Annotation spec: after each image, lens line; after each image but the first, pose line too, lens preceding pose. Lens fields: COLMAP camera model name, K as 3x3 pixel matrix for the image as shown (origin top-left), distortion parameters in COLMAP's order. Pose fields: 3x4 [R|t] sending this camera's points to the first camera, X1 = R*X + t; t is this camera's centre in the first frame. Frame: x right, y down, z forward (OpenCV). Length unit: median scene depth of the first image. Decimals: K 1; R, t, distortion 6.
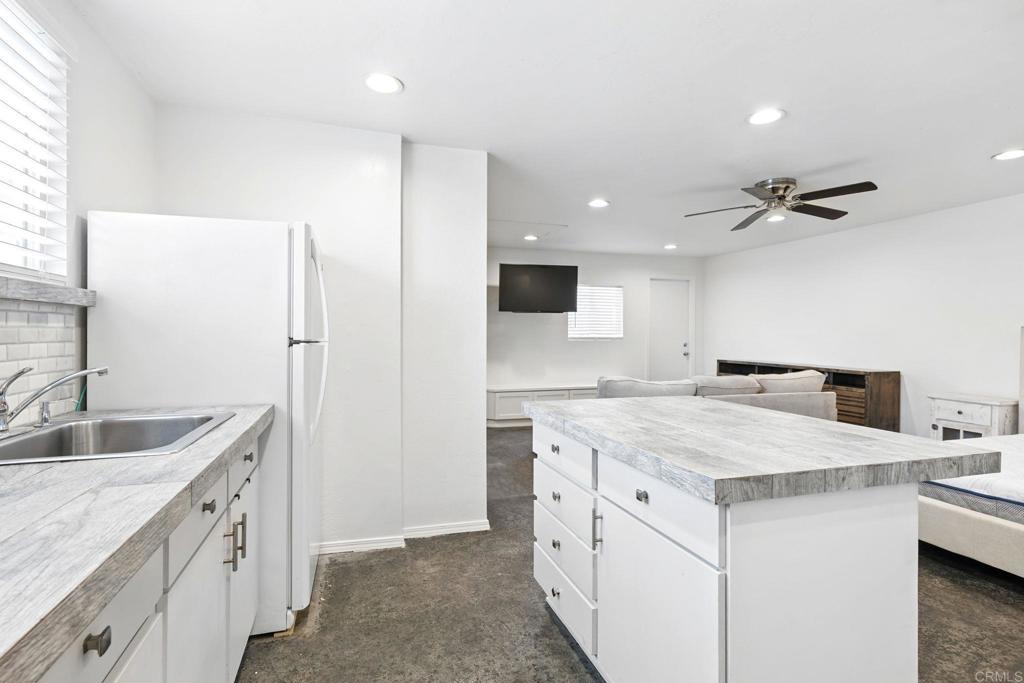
lens RADIAL K [[488.5, 0, 511.7], [0, 488.5, 343.7], [0, 0, 1]] dist [0.002629, -0.000114]
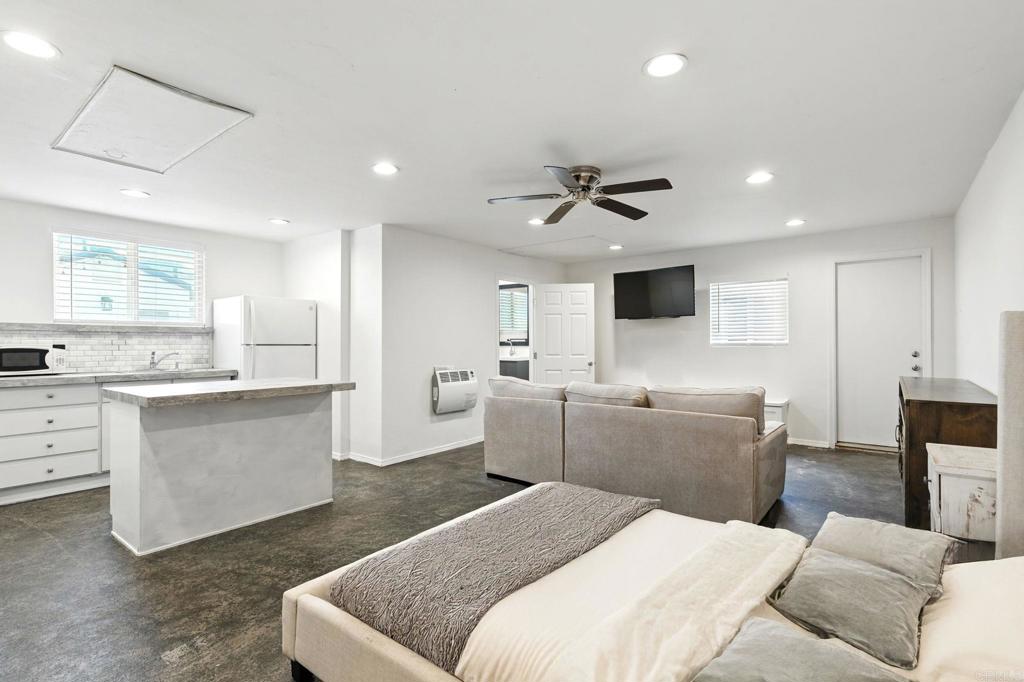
lens RADIAL K [[488.5, 0, 509.7], [0, 488.5, 341.5], [0, 0, 1]] dist [0.002629, -0.000114]
pose [[0.571952, -0.010669, -0.820217, 1.520426], [-0.008843, 0.999777, -0.019171, 0.007096], [0.820239, 0.018218, 0.571731, 0.458581]]
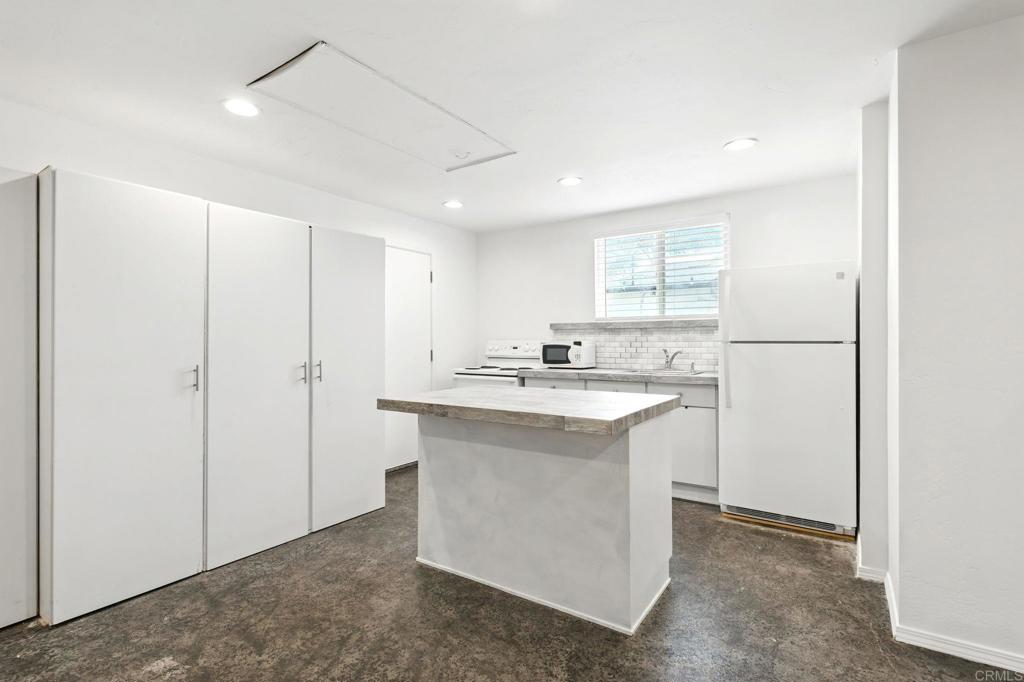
lens RADIAL K [[488.5, 0, 507.5], [0, 488.5, 339.3], [0, 0, 1]] dist [0.002629, -0.000114]
pose [[-0.785519, -0.003268, -0.618829, 0.780393], [-0.009439, 0.999933, 0.006700, -0.013737], [0.618765, 0.011104, -0.785498, 1.227582]]
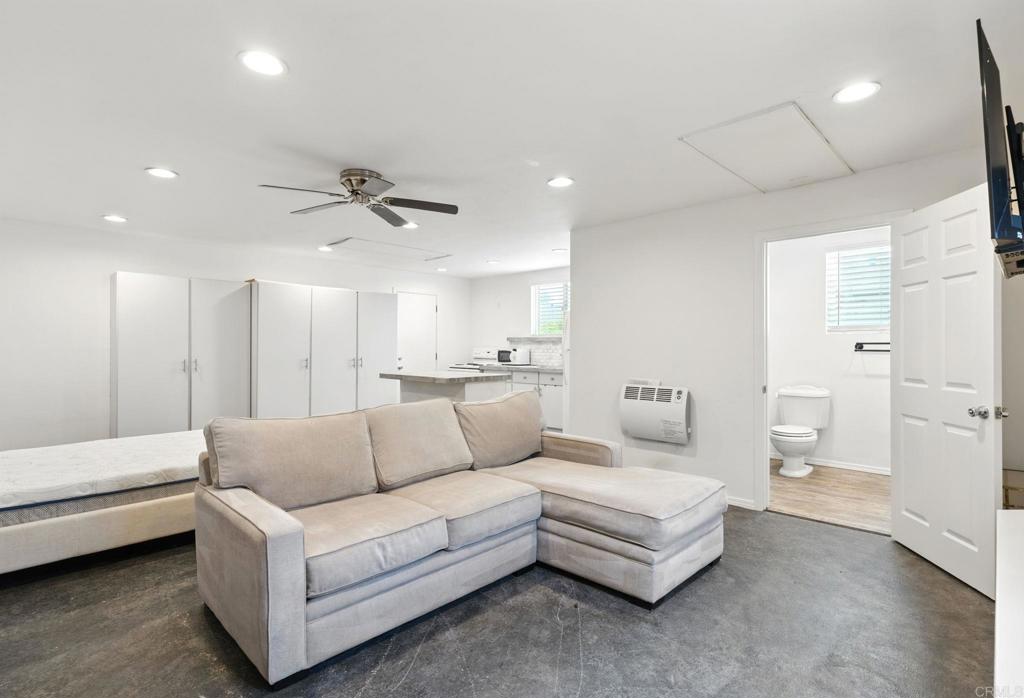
lens RADIAL K [[504.1, 0, 511.4], [0, 504.1, 342.6], [0, 0, 1]] dist [-0.001928, -0.000125]
pose [[-0.881838, -0.011774, -0.471405, 0.910911], [-0.015740, 0.999866, 0.004470, -0.041010], [0.471289, 0.011362, -0.881906, 2.416016]]
